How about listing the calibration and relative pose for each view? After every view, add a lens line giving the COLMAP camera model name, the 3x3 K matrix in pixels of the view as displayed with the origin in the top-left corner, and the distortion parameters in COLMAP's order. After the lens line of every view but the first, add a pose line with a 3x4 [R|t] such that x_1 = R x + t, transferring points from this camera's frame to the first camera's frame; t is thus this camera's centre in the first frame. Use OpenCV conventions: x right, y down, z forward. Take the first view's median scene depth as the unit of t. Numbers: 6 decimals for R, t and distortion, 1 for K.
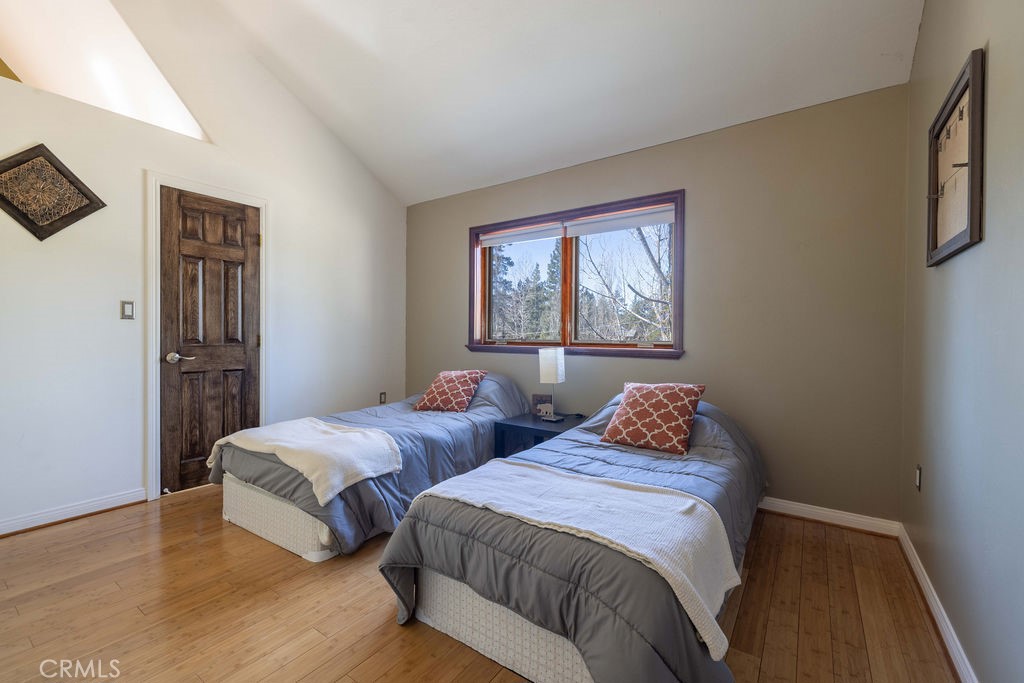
lens RADIAL K [[428.8, 0, 490.7], [0, 428.8, 339.4], [0, 0, 1]] dist [0.001419, 0.000323]
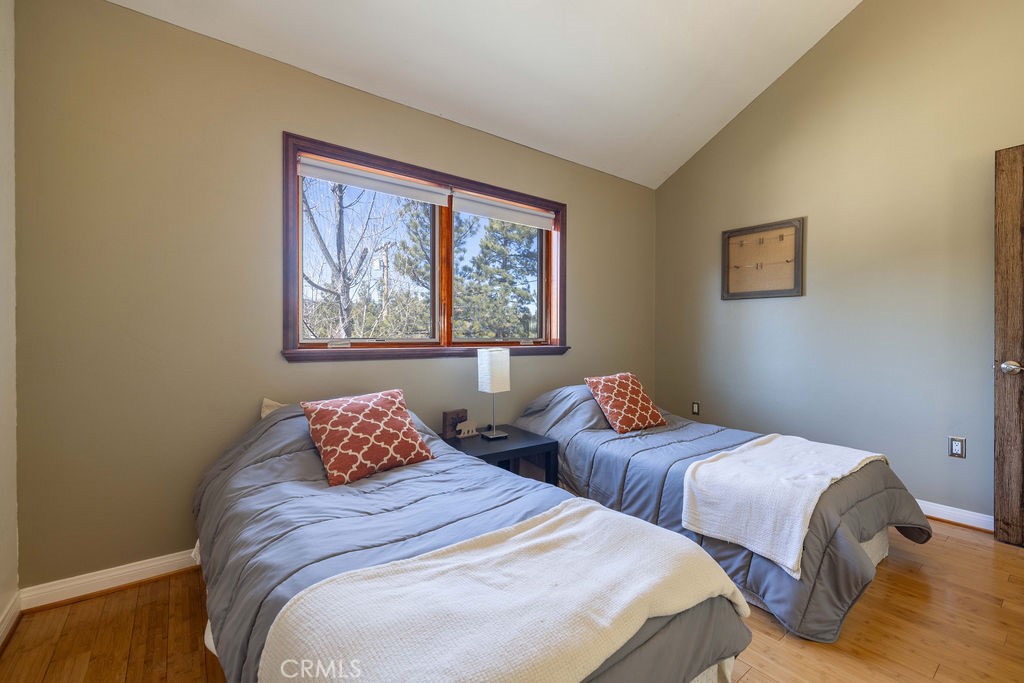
lens RADIAL K [[447.2, 0, 512.0], [0, 447.2, 341.5], [0, 0, 1]] dist [0.000535, 0.000003]
pose [[0.278422, -0.012568, 0.960377, -0.639933], [0.005536, 0.999919, 0.011481, -0.002169], [-0.960443, 0.002120, 0.278469, 0.712818]]
